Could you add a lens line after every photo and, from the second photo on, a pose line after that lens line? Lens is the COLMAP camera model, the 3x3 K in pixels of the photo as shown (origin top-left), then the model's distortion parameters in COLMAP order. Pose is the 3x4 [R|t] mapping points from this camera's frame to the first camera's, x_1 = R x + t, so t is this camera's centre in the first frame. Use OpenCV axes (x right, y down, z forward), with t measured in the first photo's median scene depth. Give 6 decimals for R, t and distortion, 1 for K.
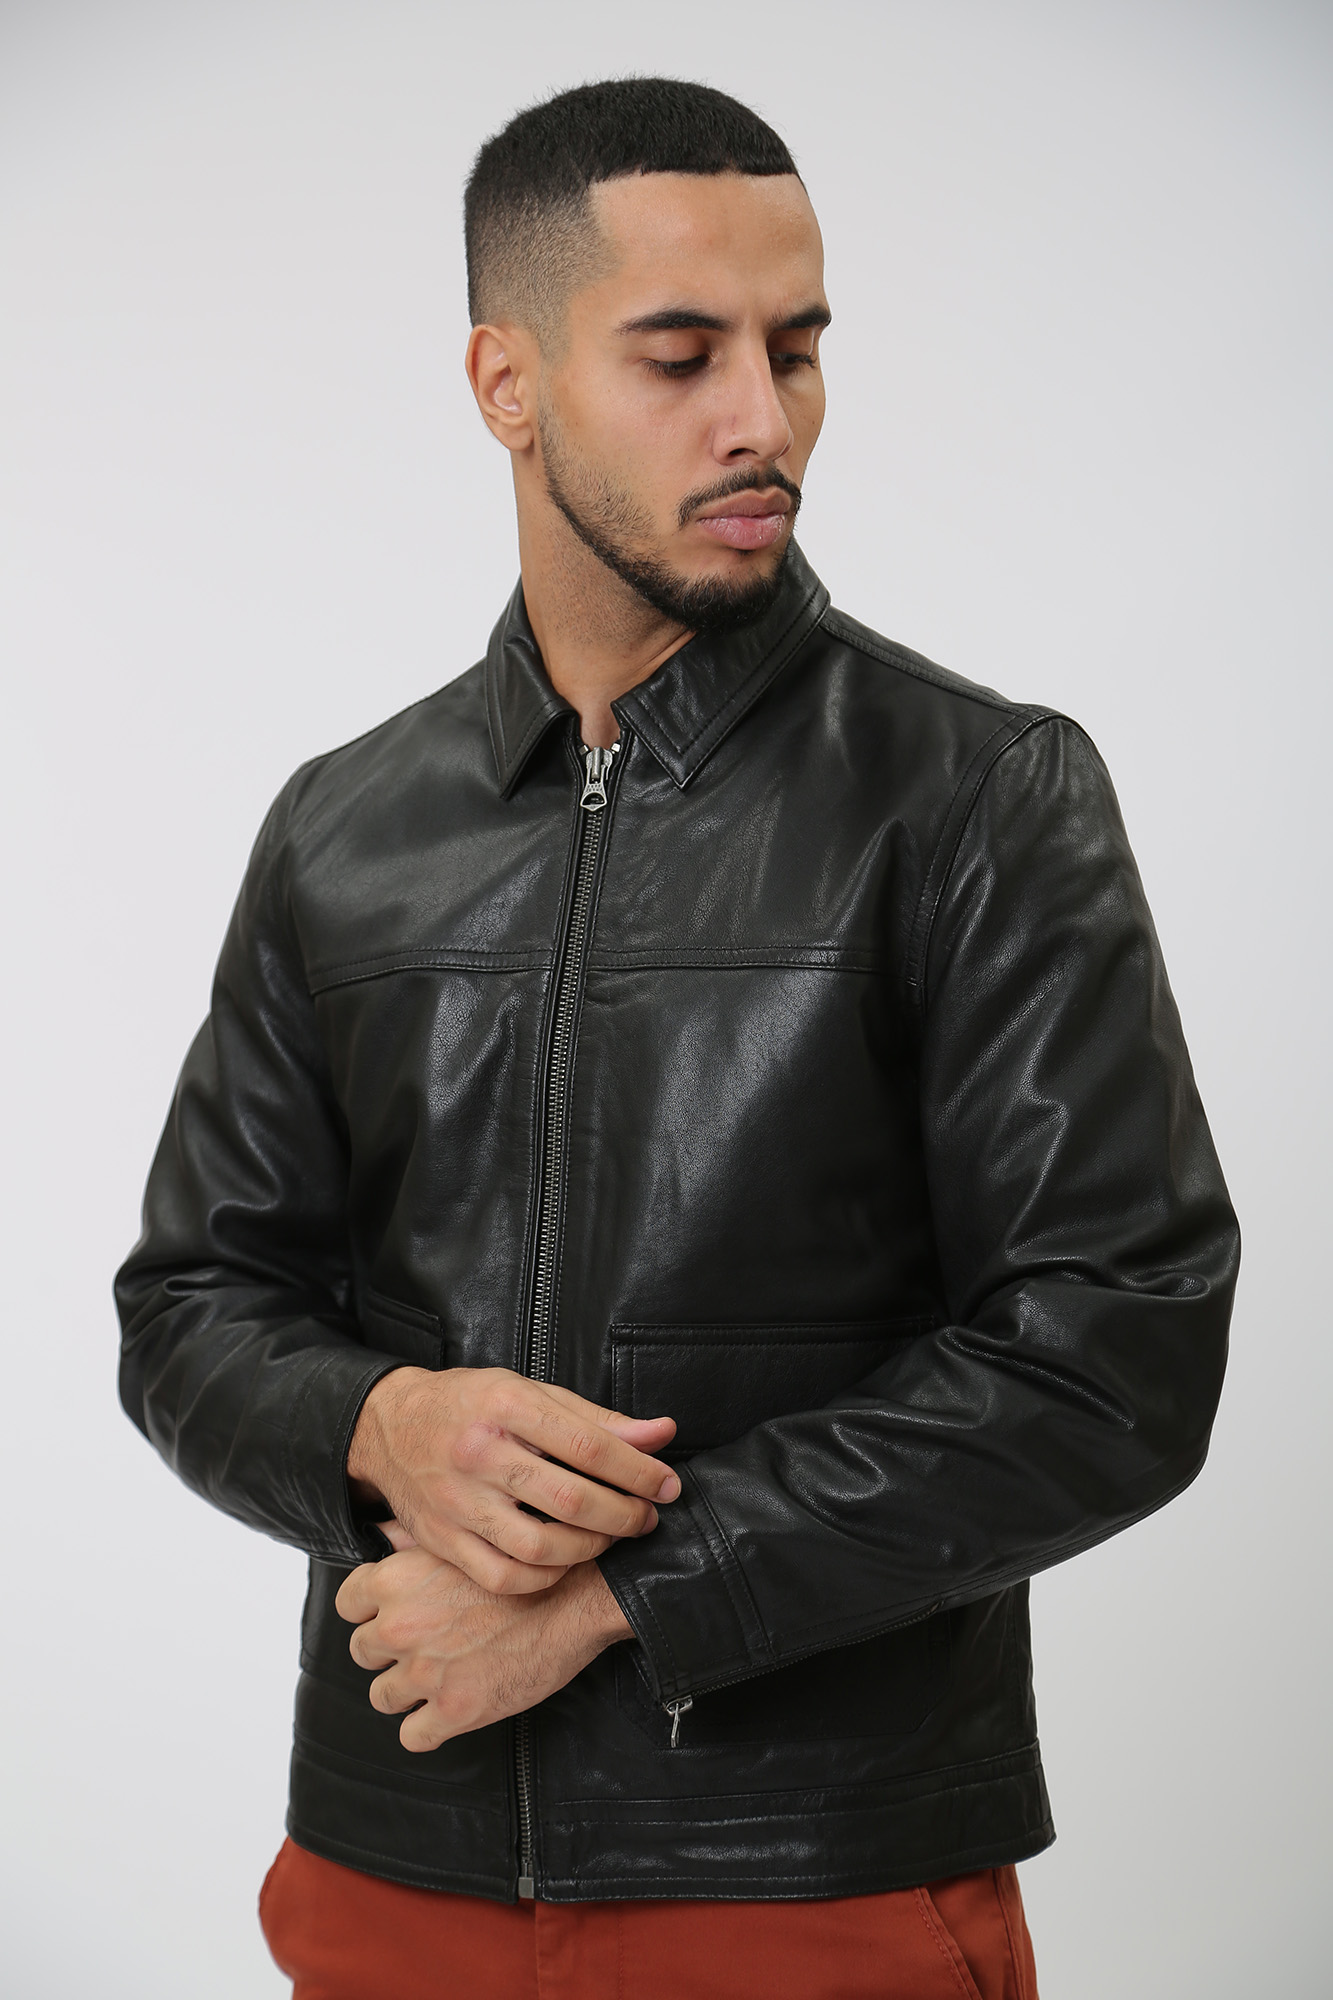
lens RADIAL K [[4898.5, 0, 666.5], [0, 4898.5, 1000.0], [0, 0, 1]] dist [-0.058129, -0.175304]
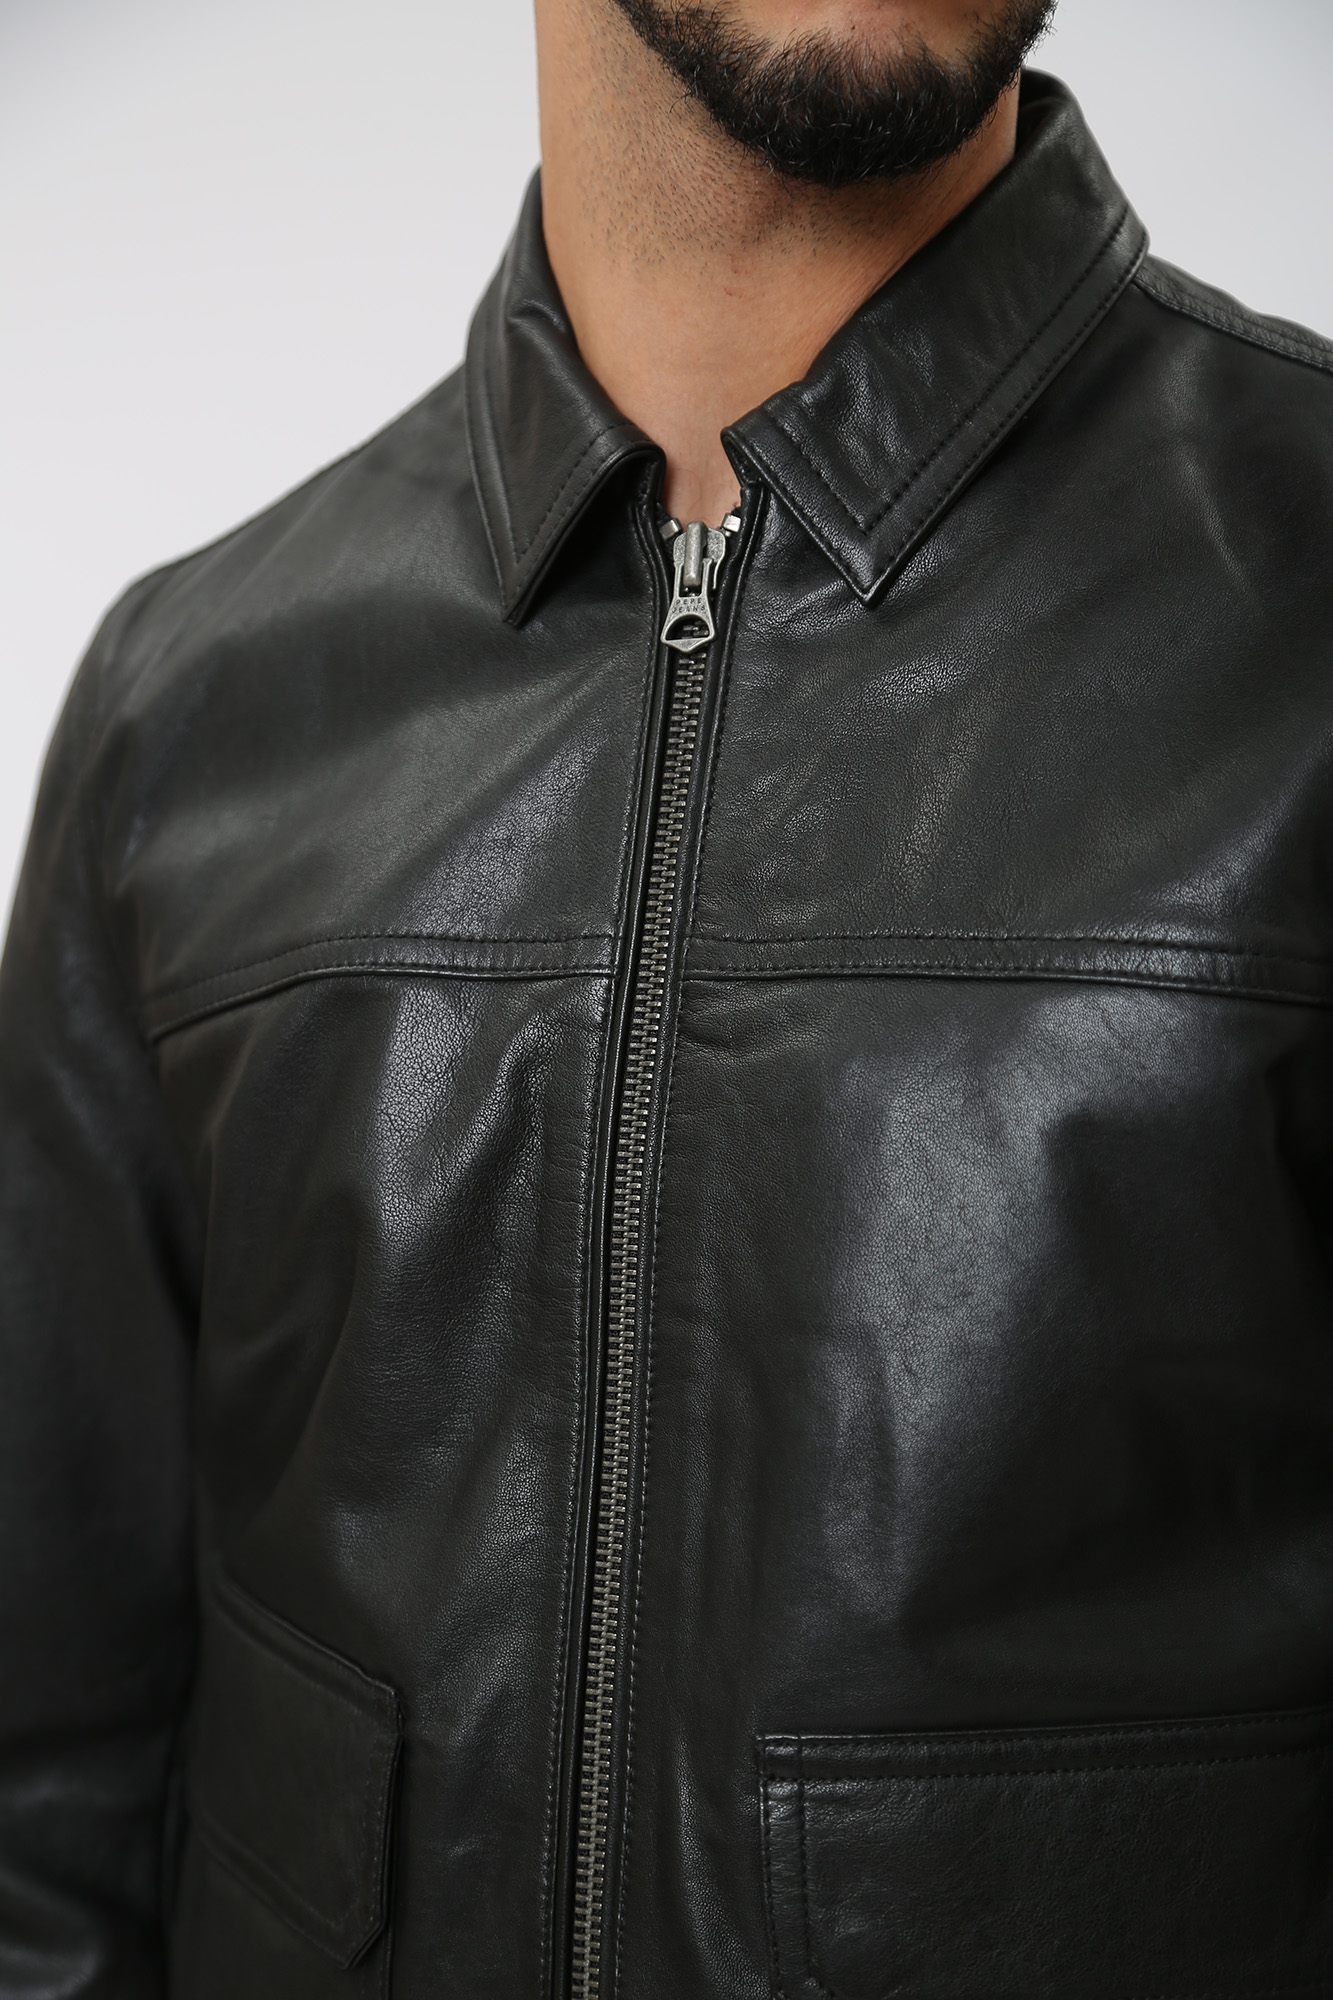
lens RADIAL K [[3565.9, 0, 666.5], [0, 3565.9, 1000.0], [0, 0, 1]] dist [0.116891, 0.189502]
pose [[0.999866, -0.013614, -0.009048, -0.014524], [0.014135, 0.998079, 0.060321, -0.025312], [0.008209, -0.060441, 0.998138, 0.639072]]
